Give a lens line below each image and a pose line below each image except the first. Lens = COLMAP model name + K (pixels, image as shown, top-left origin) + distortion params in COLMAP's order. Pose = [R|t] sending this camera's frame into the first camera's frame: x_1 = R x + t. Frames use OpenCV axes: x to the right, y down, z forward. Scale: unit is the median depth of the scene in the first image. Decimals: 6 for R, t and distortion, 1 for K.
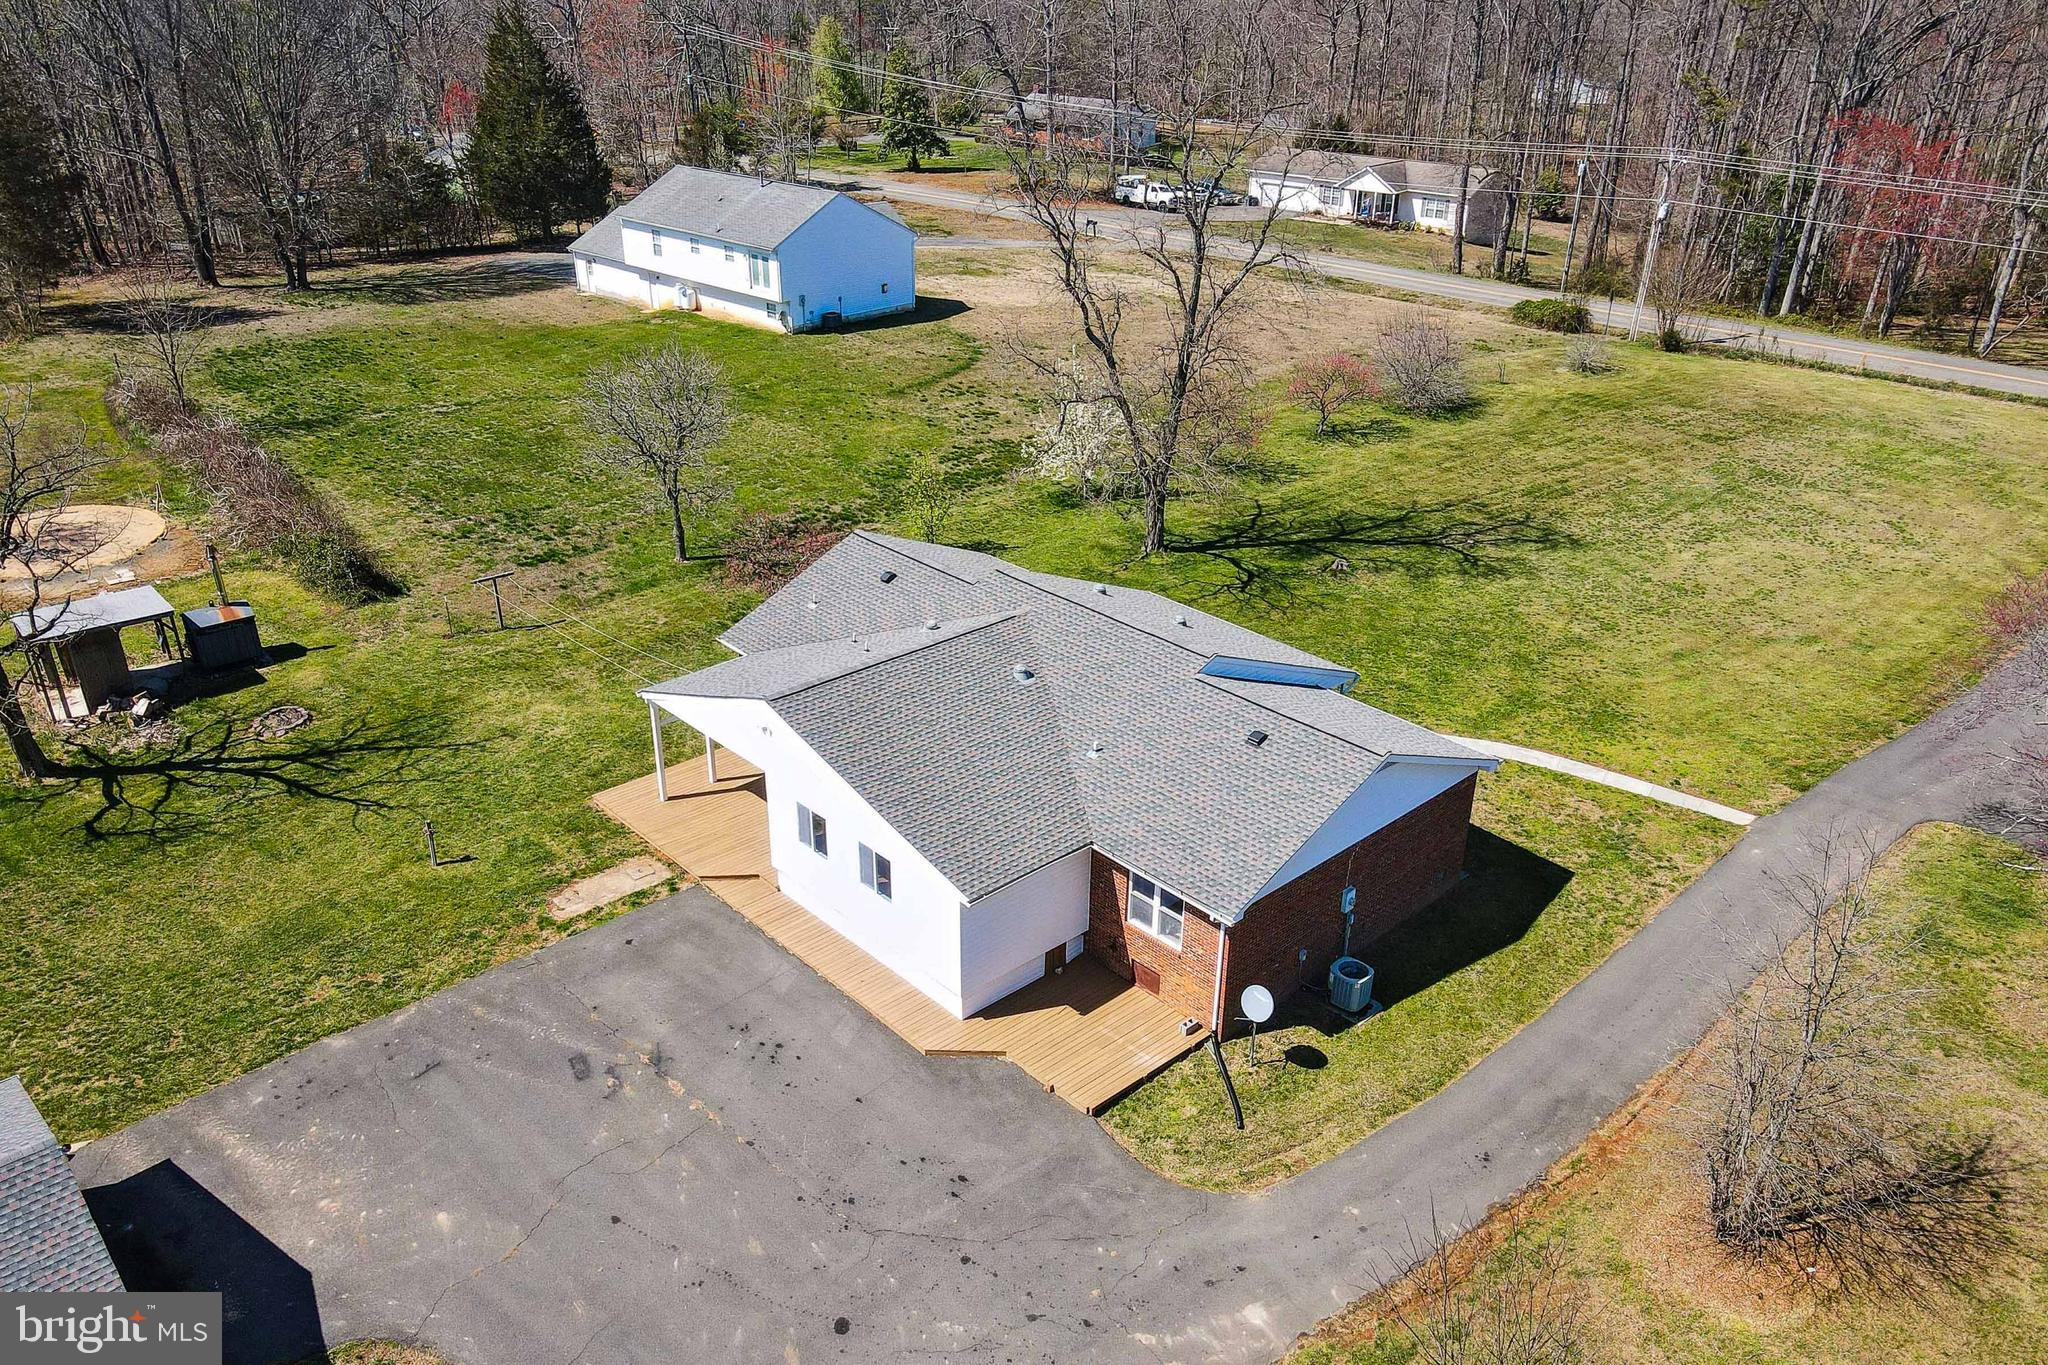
lens RADIAL K [[1527.9, 0, 1008.9], [0, 1527.9, 786.9], [0, 0, 1]] dist [-0.002257, 0.056569]
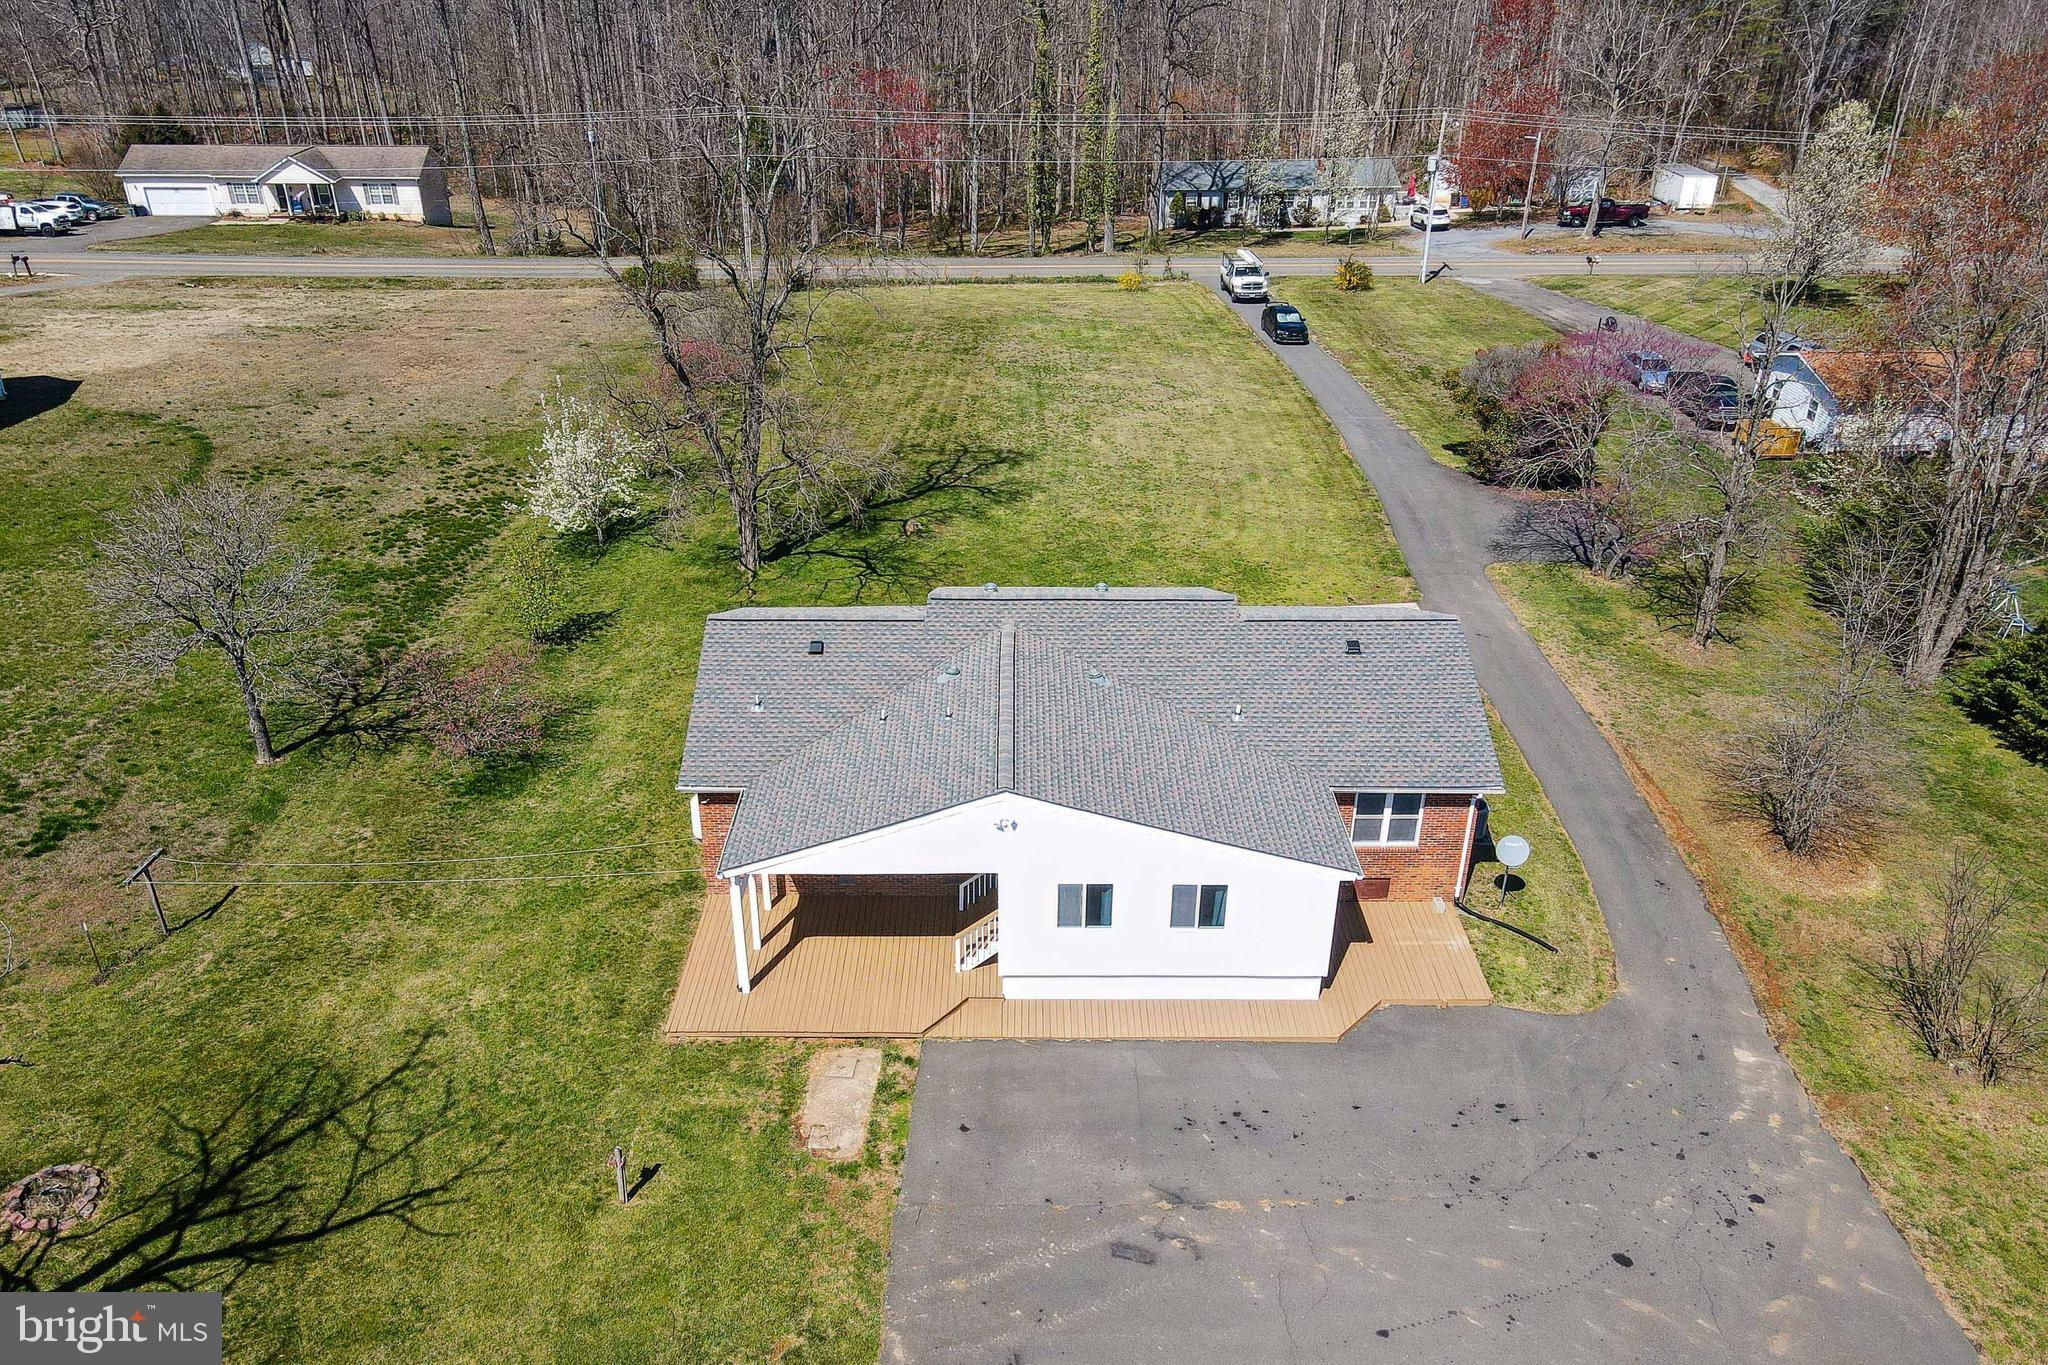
lens RADIAL K [[1484.1, 0, 1016.9], [0, 1484.1, 757.9], [0, 0, 1]] dist [0.030854, 0.010130]
pose [[0.671326, -0.371438, 0.641369, -0.434217], [0.364243, 0.918987, 0.150960, -0.126532], [-0.645483, 0.132271, 0.752234, 0.219129]]
